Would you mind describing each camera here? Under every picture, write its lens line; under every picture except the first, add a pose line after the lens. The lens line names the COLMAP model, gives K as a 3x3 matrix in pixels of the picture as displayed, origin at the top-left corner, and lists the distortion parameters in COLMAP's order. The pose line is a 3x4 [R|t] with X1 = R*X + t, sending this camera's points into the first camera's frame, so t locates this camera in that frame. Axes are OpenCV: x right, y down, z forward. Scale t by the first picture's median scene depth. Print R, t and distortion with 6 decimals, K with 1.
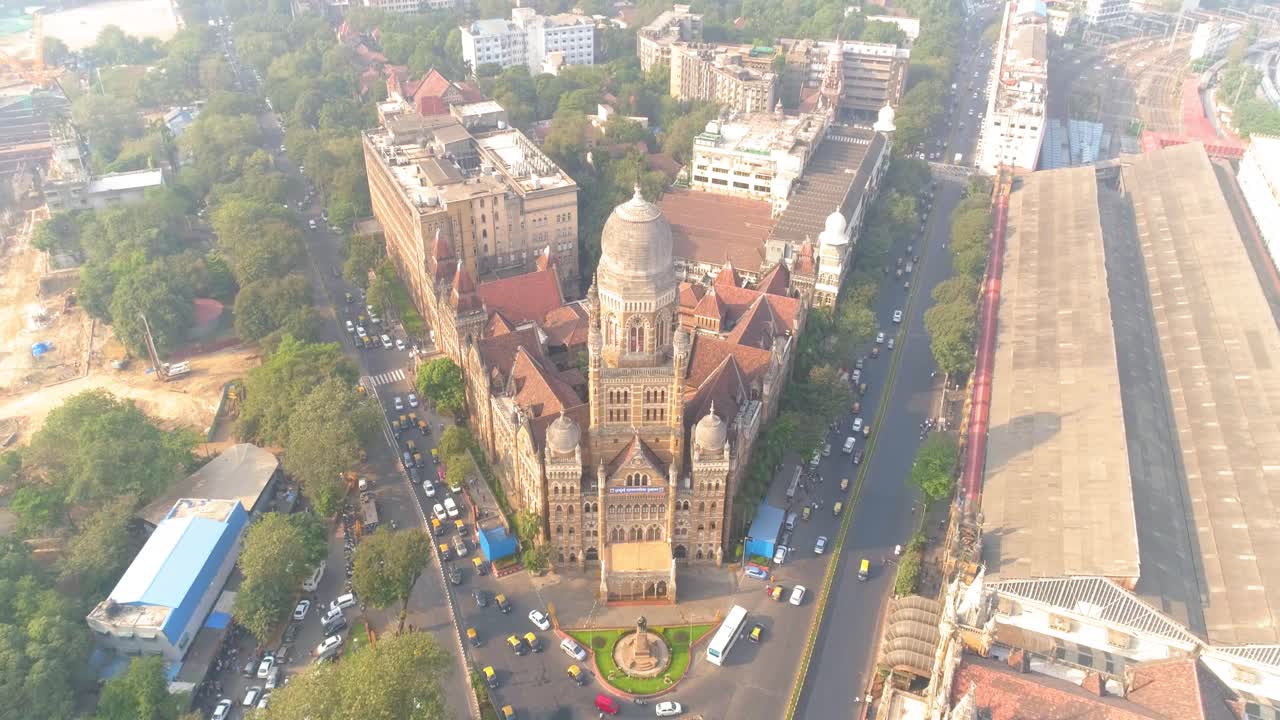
lens RADIAL K [[947.9, 0, 640.0], [0, 947.9, 360.0], [0, 0, 1]] dist [-0.001369, 0.002387]
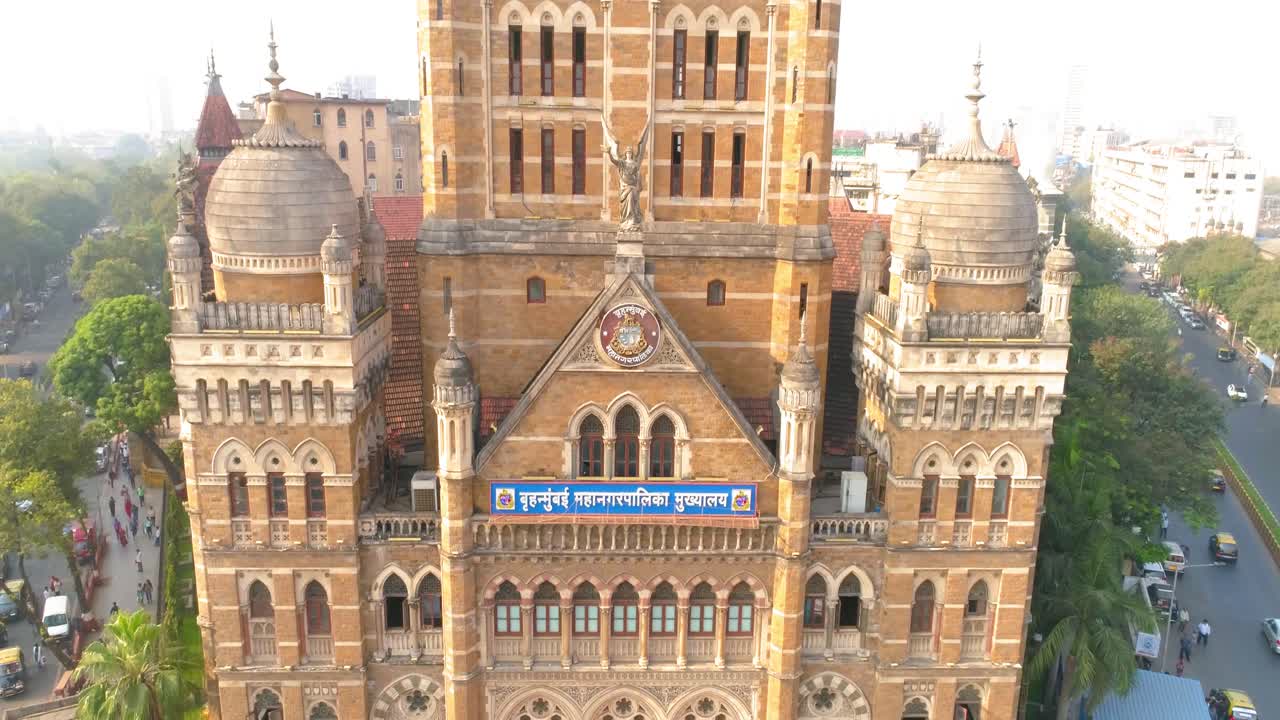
lens RADIAL K [[947.9, 0, 640.0], [0, 947.9, 360.0], [0, 0, 1]] dist [-0.001369, 0.002387]
pose [[0.999925, 0.005060, -0.011147, 0.002302], [-0.008413, 0.945515, -0.325470, 0.176750], [0.008893, 0.325539, 0.945487, 0.793693]]
